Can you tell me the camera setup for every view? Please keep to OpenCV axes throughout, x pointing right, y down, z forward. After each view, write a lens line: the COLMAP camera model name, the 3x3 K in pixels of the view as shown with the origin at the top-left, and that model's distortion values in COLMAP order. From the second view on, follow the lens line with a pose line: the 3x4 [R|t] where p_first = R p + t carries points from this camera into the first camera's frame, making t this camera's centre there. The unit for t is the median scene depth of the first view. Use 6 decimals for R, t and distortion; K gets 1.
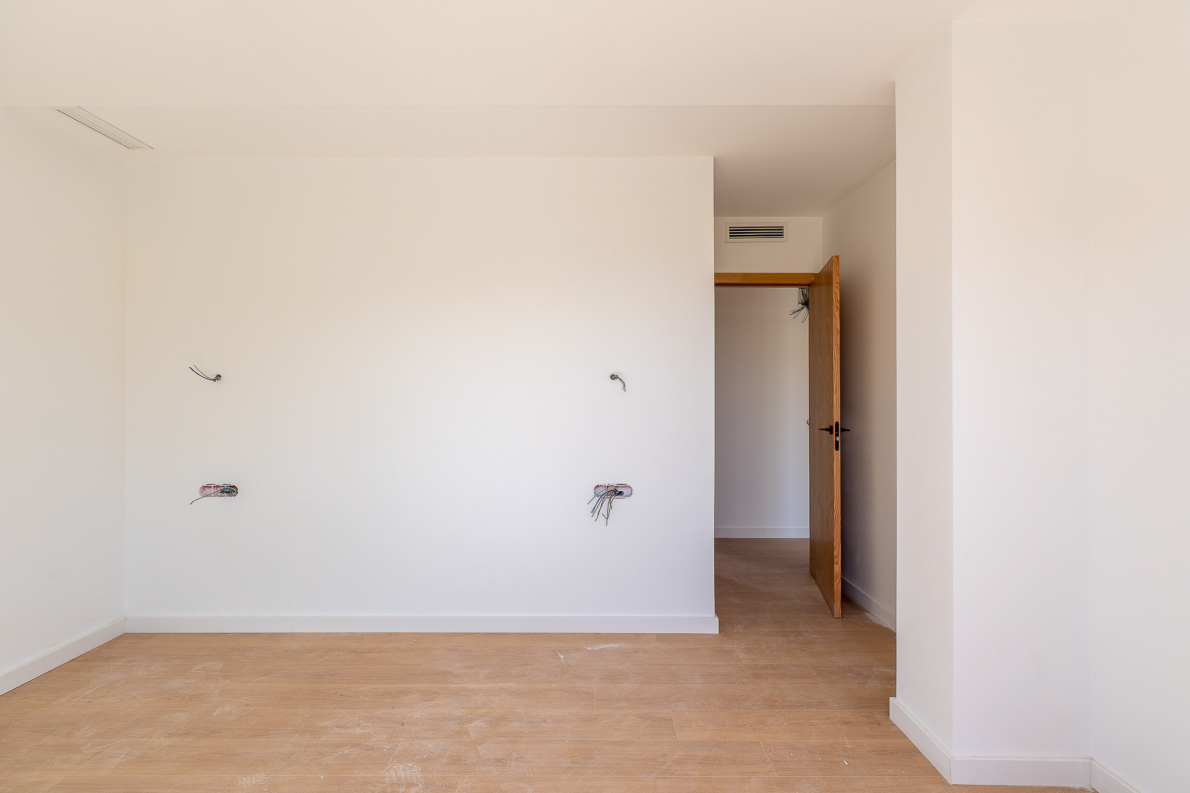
lens RADIAL K [[528.1, 0, 595.0], [0, 528.1, 396.5], [0, 0, 1]] dist [-0.000723, -0.000226]
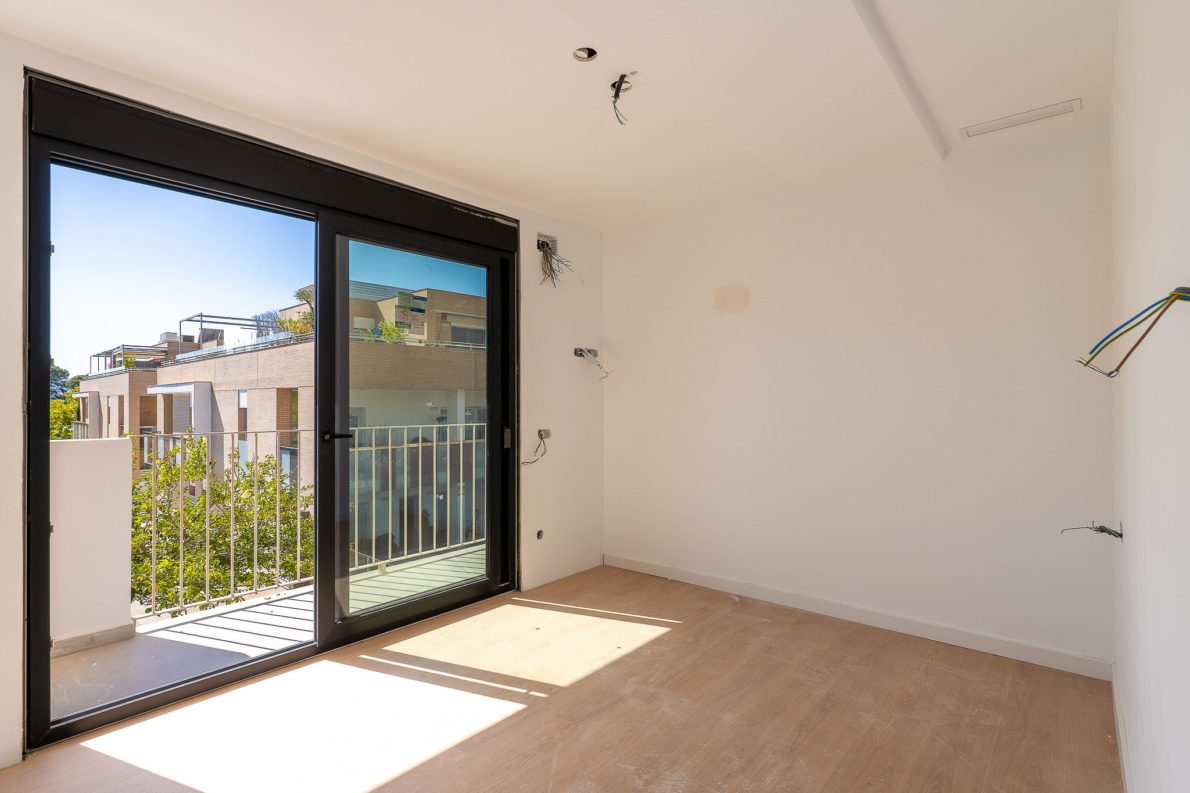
lens RADIAL K [[600.9, 0, 595.0], [0, 600.9, 396.5], [0, 0, 1]] dist [-0.001260, -0.000008]
pose [[-0.630293, -0.001203, -0.776357, 0.444192], [-0.002141, 0.999998, 0.000189, 0.000006], [0.776355, 0.001781, -0.630294, 1.208712]]
